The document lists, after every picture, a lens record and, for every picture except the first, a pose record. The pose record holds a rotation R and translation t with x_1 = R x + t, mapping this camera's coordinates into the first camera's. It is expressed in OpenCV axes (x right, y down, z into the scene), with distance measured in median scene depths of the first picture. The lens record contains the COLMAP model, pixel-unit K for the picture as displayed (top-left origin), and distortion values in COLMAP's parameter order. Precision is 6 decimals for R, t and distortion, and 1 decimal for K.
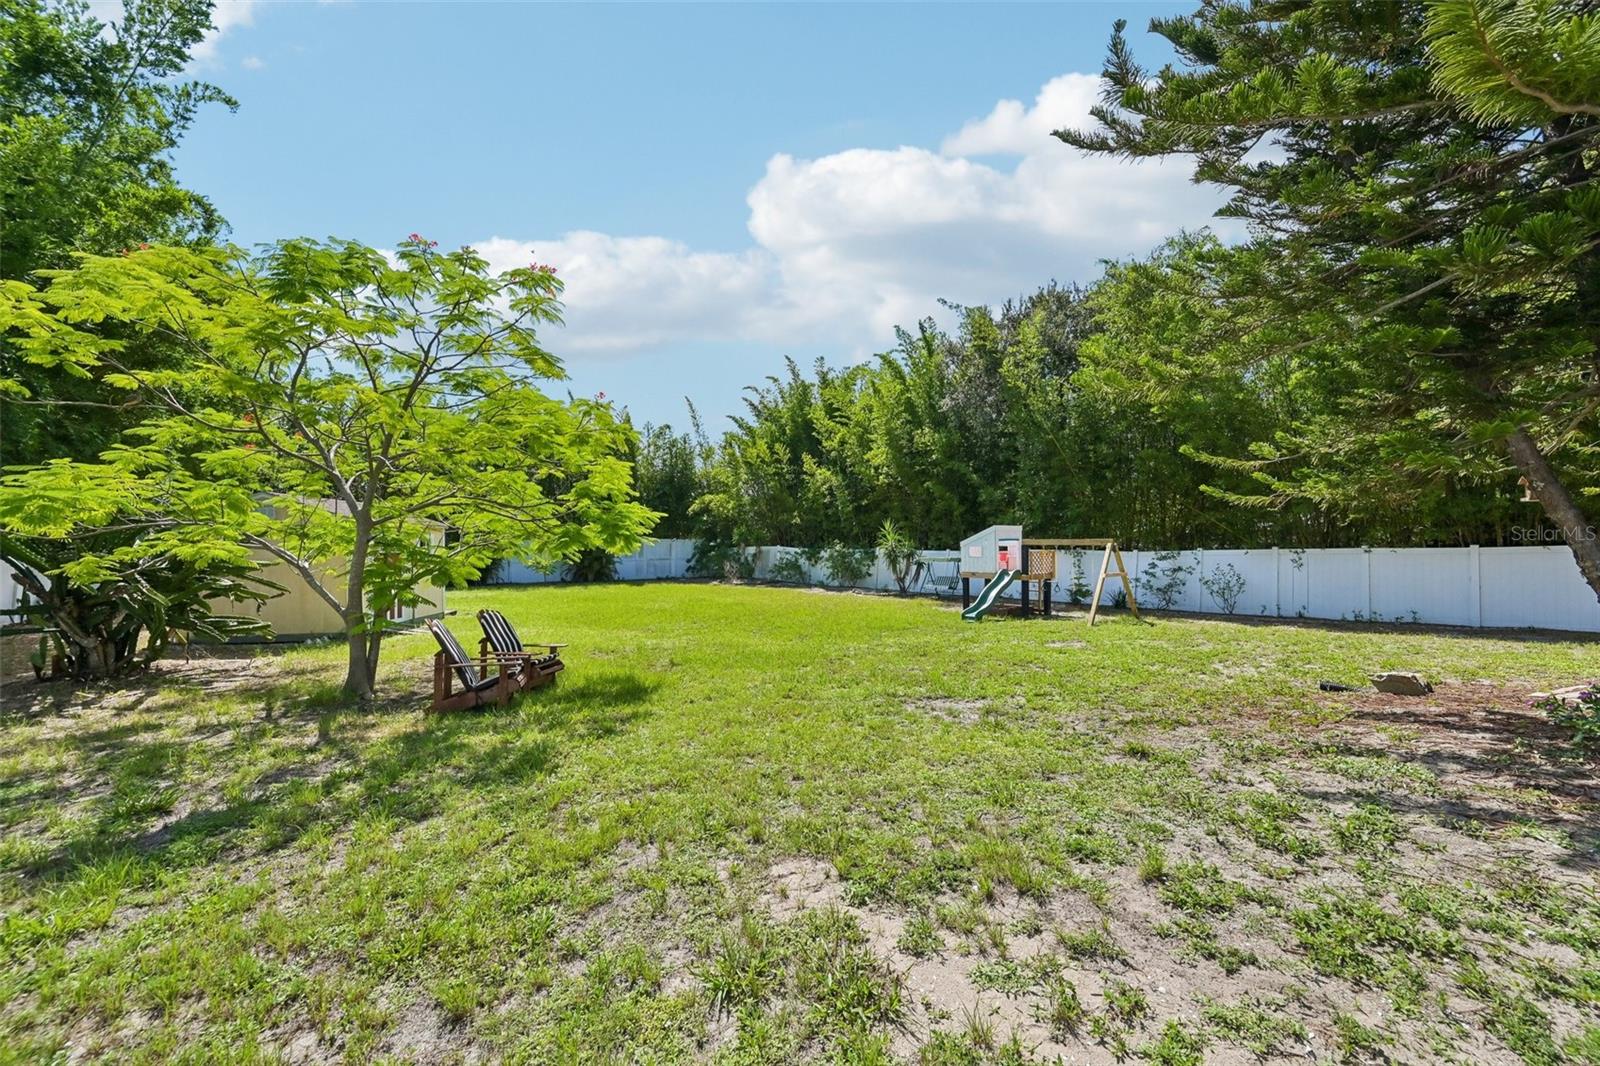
lens RADIAL K [[654.8, 0, 791.9], [0, 654.8, 540.7], [0, 0, 1]] dist [-0.021312, -0.000046]
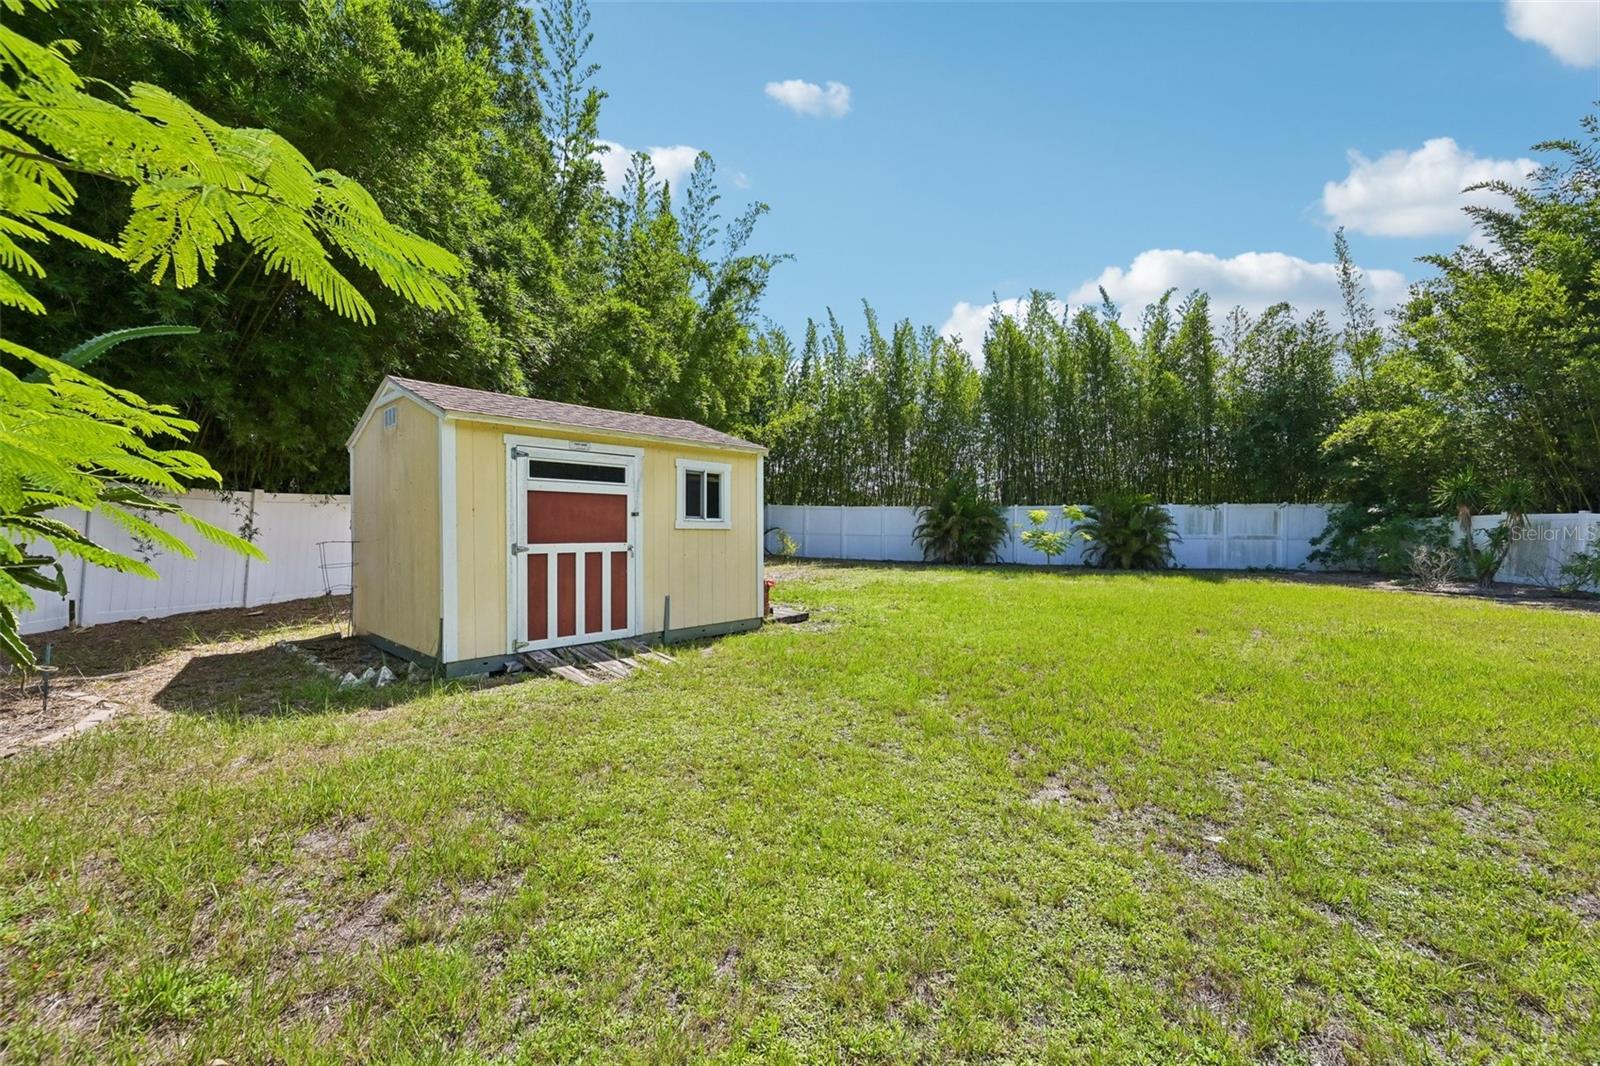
lens RADIAL K [[654.8, 0, 791.9], [0, 654.8, 540.7], [0, 0, 1]] dist [-0.021312, -0.000046]
pose [[0.694719, 0.031965, -0.718570, -0.075954], [-0.008283, 0.999301, 0.036444, 0.014380], [0.719233, -0.019367, 0.694499, 0.310250]]
